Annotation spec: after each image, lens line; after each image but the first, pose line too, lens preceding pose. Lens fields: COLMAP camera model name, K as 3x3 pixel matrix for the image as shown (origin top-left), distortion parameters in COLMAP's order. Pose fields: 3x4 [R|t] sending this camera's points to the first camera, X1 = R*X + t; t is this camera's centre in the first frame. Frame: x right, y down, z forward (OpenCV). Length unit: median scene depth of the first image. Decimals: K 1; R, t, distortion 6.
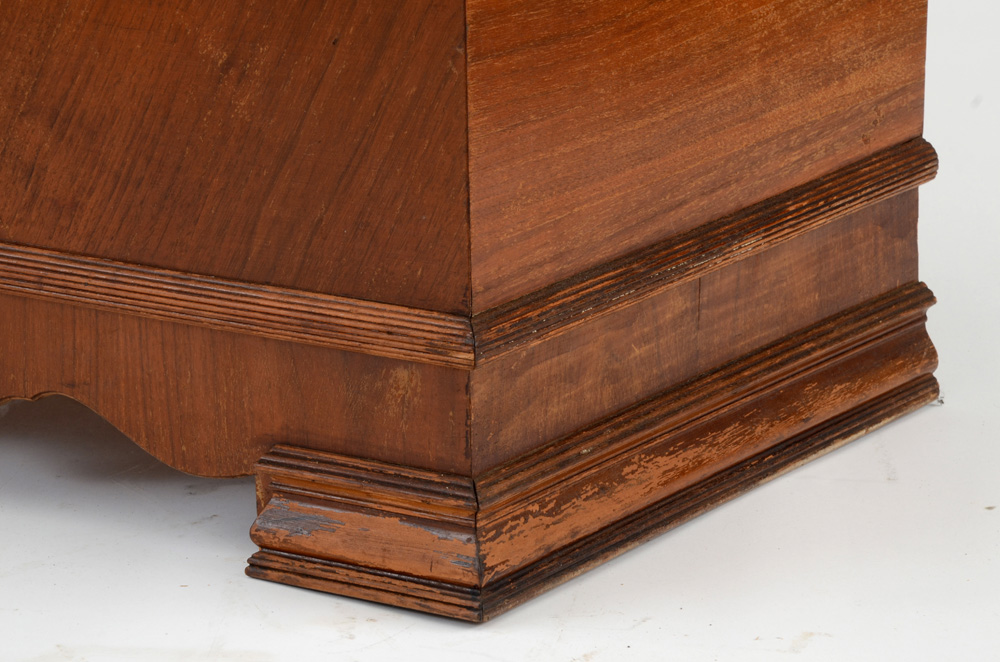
lens RADIAL K [[4192.7, 0, 502.4], [0, 4192.7, 337.7], [0, 0, 1]] dist [1.379383, 0.000000]
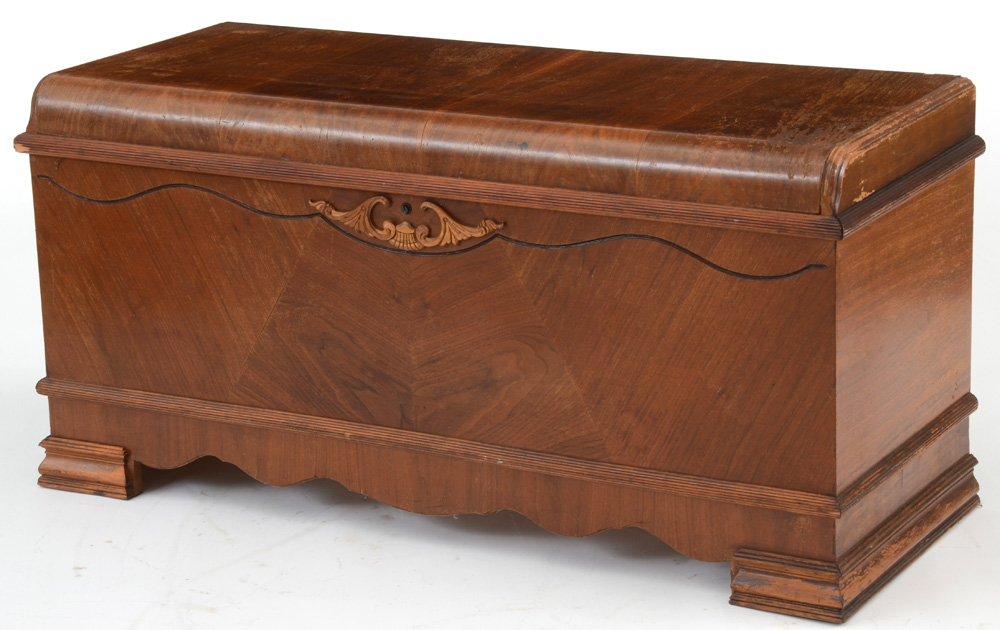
lens RADIAL K [[2860.6, 0, 495.9], [0, 2860.6, 286.9], [0, 0, 1]] dist [0.667737, 0.000000]
pose [[0.994889, -0.039306, 0.093010, -0.335478], [0.039747, 0.999206, -0.002898, -0.122232], [-0.092822, 0.006580, 0.995661, -0.607471]]
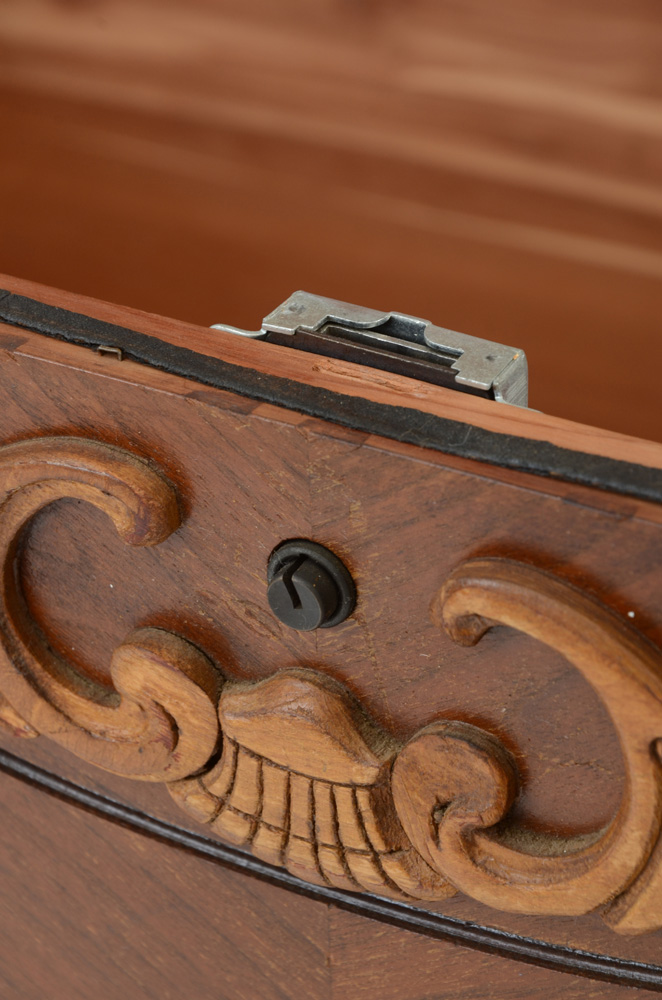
lens RADIAL K [[4192.7, 0, 332.5], [0, 4192.7, 506.3], [0, 0, 1]] dist [1.379383, 0.000000]
pose [[0.993792, -0.078731, 0.078612, -0.250468], [0.050253, 0.948031, 0.314184, -0.269789], [-0.099262, -0.308283, 0.946102, 0.795598]]
